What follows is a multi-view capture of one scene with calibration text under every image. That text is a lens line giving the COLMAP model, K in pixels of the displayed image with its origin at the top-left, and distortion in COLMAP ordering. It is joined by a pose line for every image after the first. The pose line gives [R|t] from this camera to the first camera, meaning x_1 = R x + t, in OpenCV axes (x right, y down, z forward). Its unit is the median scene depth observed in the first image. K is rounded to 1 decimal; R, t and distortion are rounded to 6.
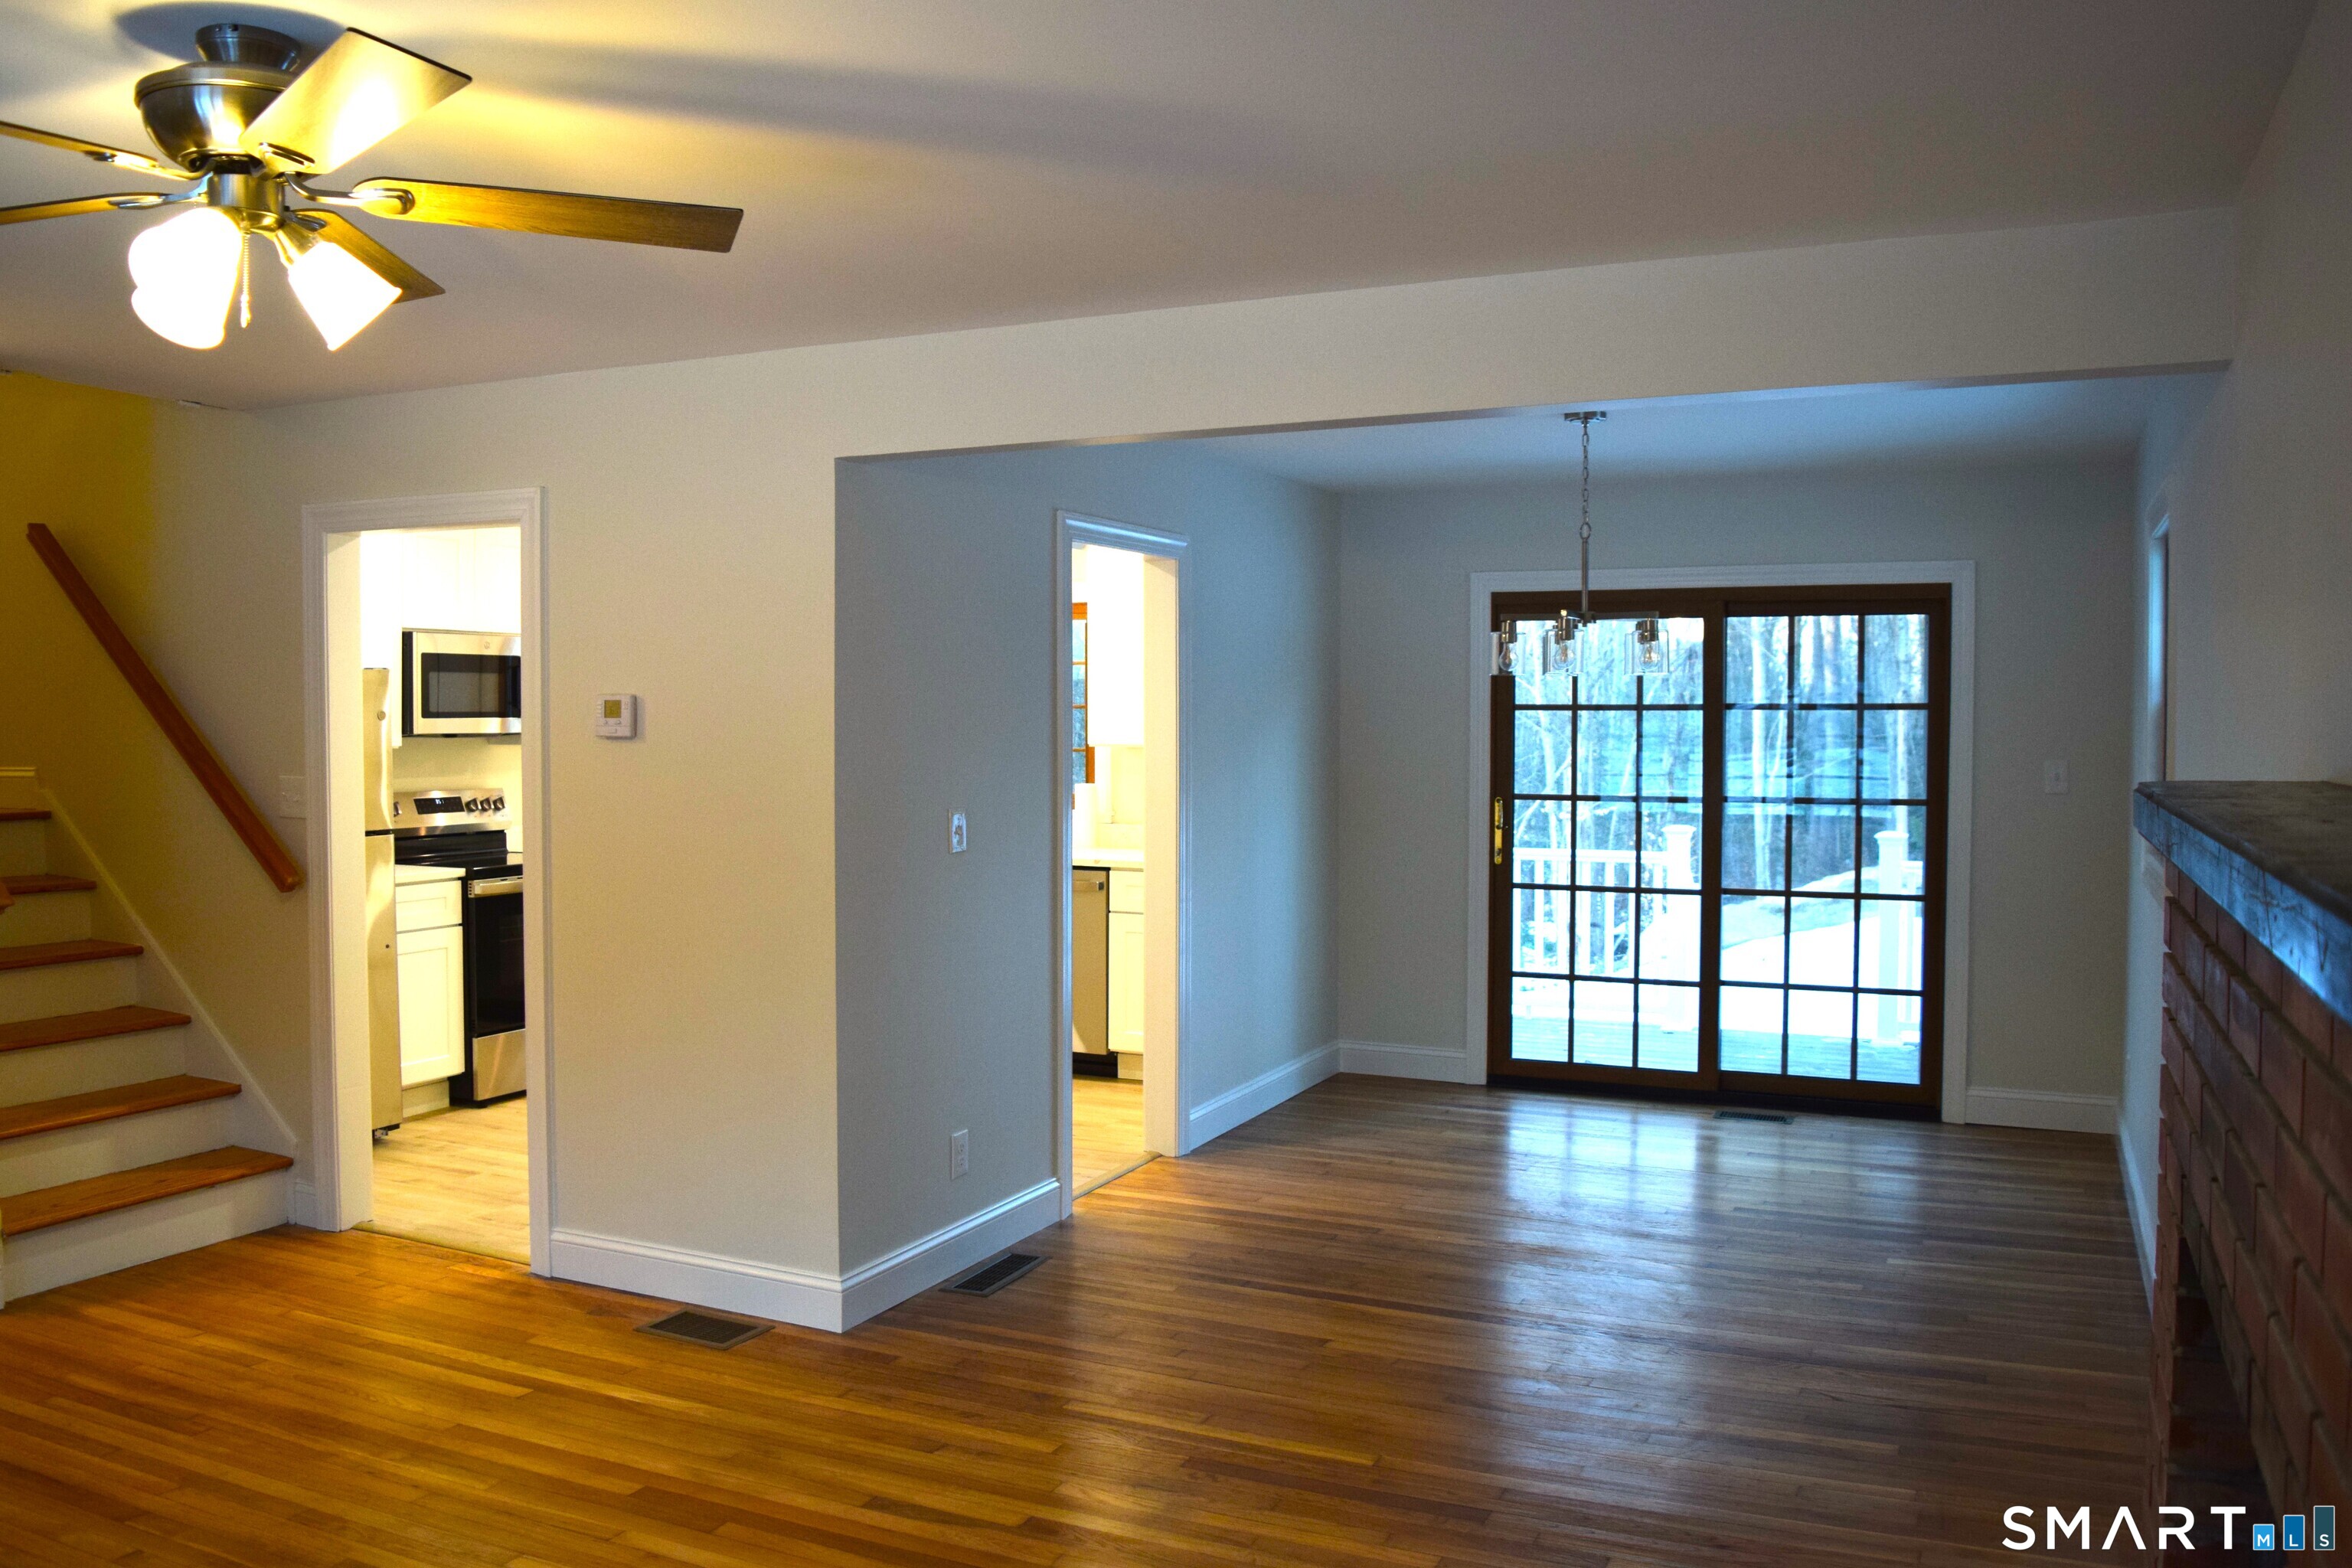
lens RADIAL K [[1842.0, 0, 1162.7], [0, 1842.0, 775.7], [0, 0, 1]] dist [-0.104431, 0.045689]
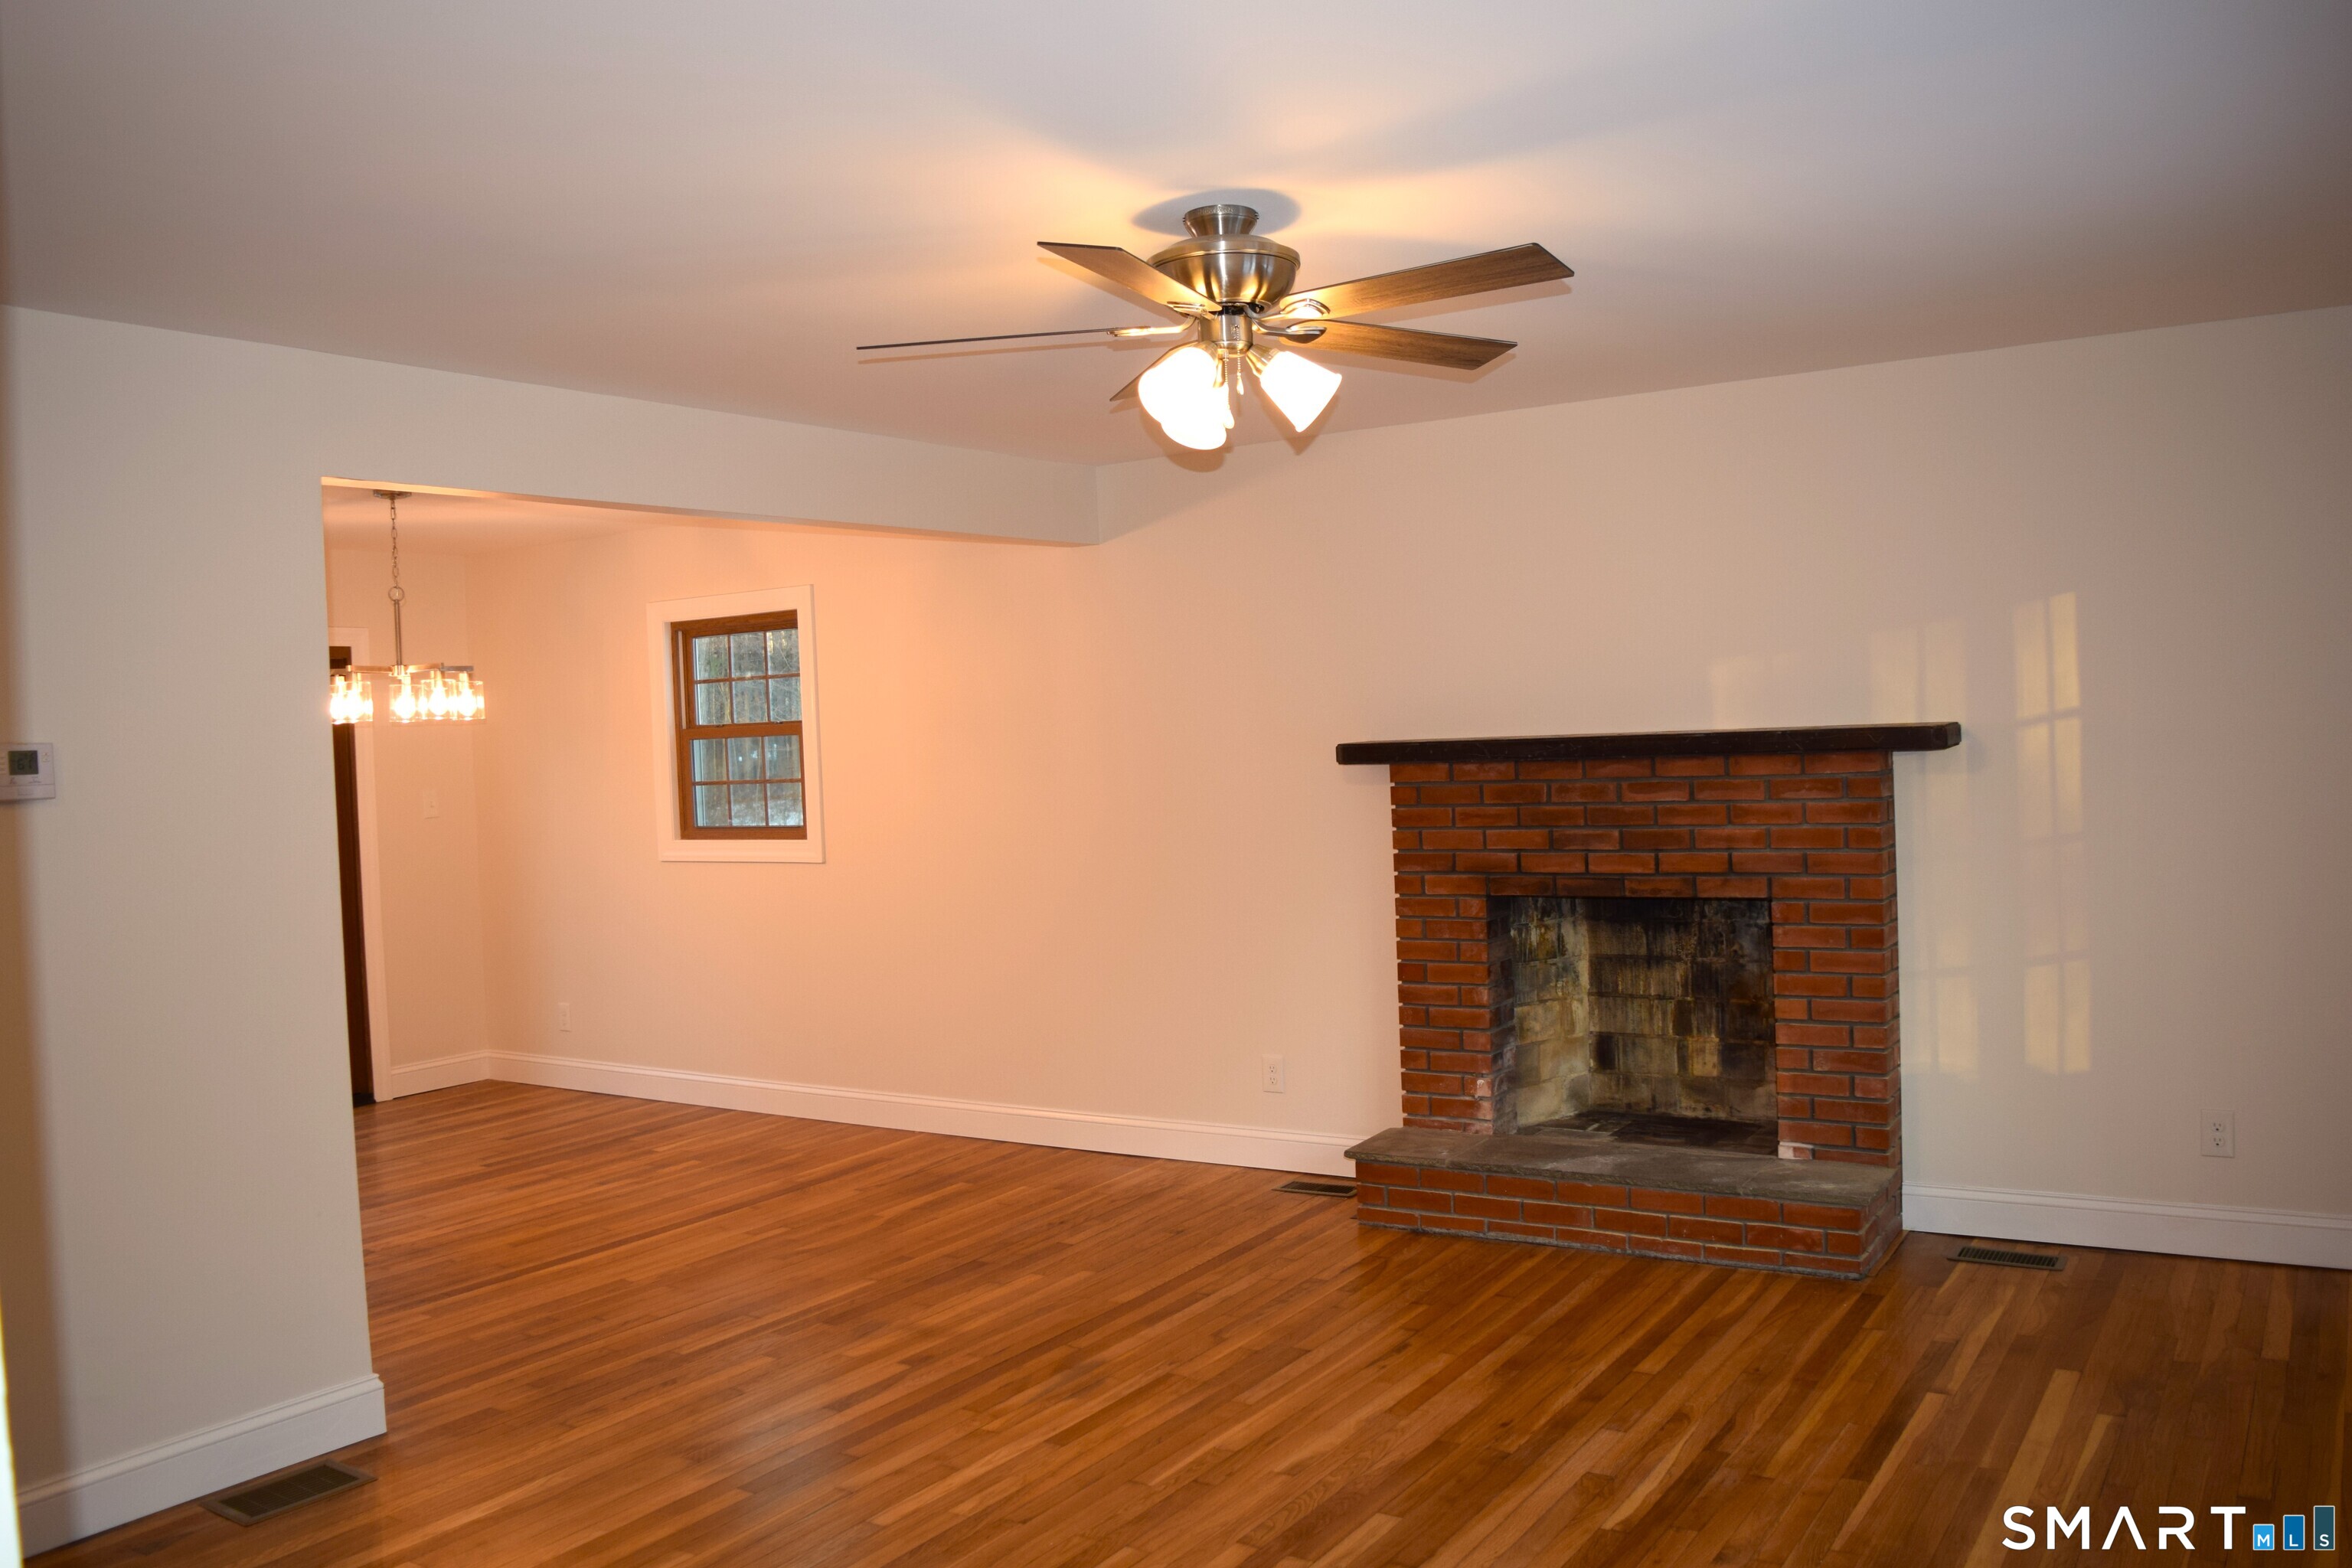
lens RADIAL K [[1842.0, 0, 1162.7], [0, 1842.0, 775.7], [0, 0, 1]] dist [-0.104431, 0.045689]
pose [[0.140048, -0.029570, 0.989703, -1.111089], [0.071059, 0.997277, 0.019741, -0.014987], [-0.987592, 0.067562, 0.141768, 0.512102]]
